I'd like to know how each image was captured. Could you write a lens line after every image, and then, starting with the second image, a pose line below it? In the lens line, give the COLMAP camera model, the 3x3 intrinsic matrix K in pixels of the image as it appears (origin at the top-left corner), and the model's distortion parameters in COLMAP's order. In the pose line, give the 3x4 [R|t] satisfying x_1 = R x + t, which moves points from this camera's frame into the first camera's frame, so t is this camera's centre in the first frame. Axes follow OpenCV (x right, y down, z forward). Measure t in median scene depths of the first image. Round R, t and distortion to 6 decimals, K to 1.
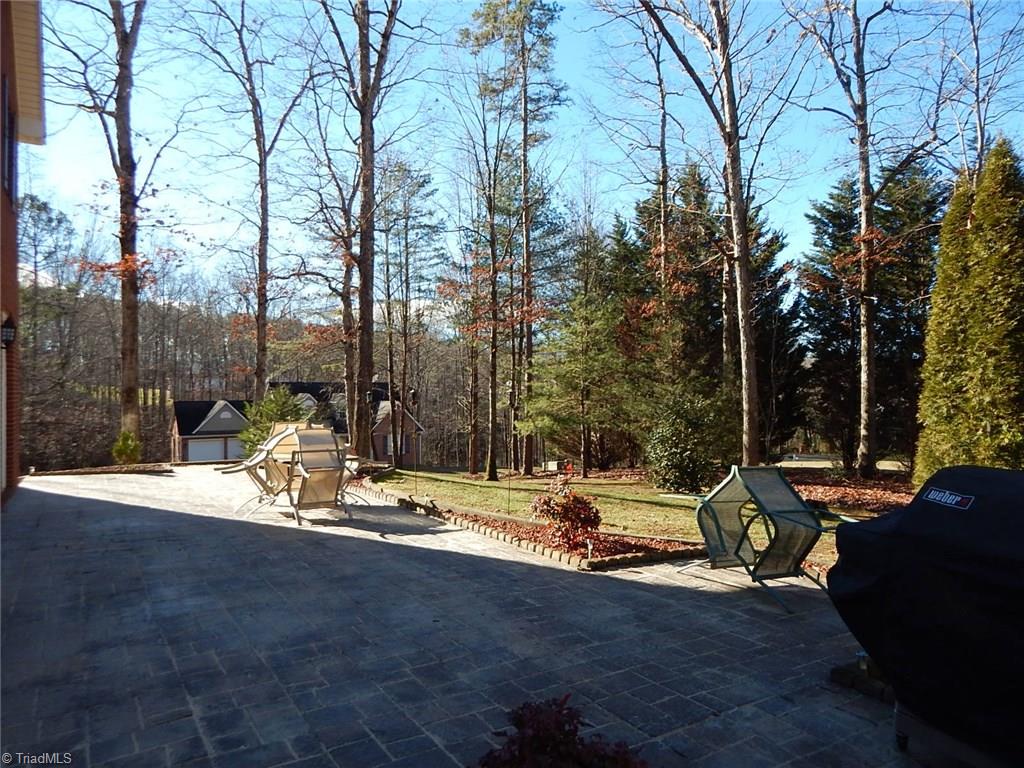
lens RADIAL K [[672.6, 0, 512.0], [0, 672.6, 384.0], [0, 0, 1]] dist [-0.005548, 0.000046]
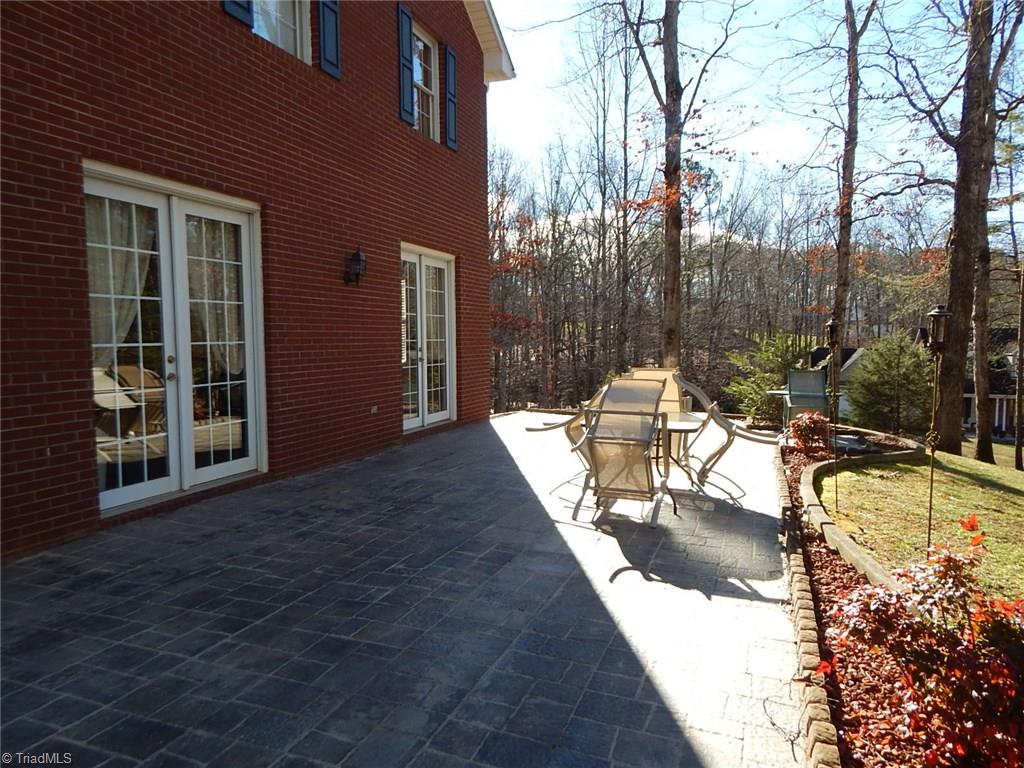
lens RADIAL K [[672.6, 0, 512.0], [0, 672.6, 384.0], [0, 0, 1]] dist [-0.005548, 0.000046]
pose [[0.598559, 0.064124, -0.798508, 0.065246], [0.001708, 0.996687, 0.081320, 0.005169], [0.801077, -0.050038, 0.596466, 0.237202]]
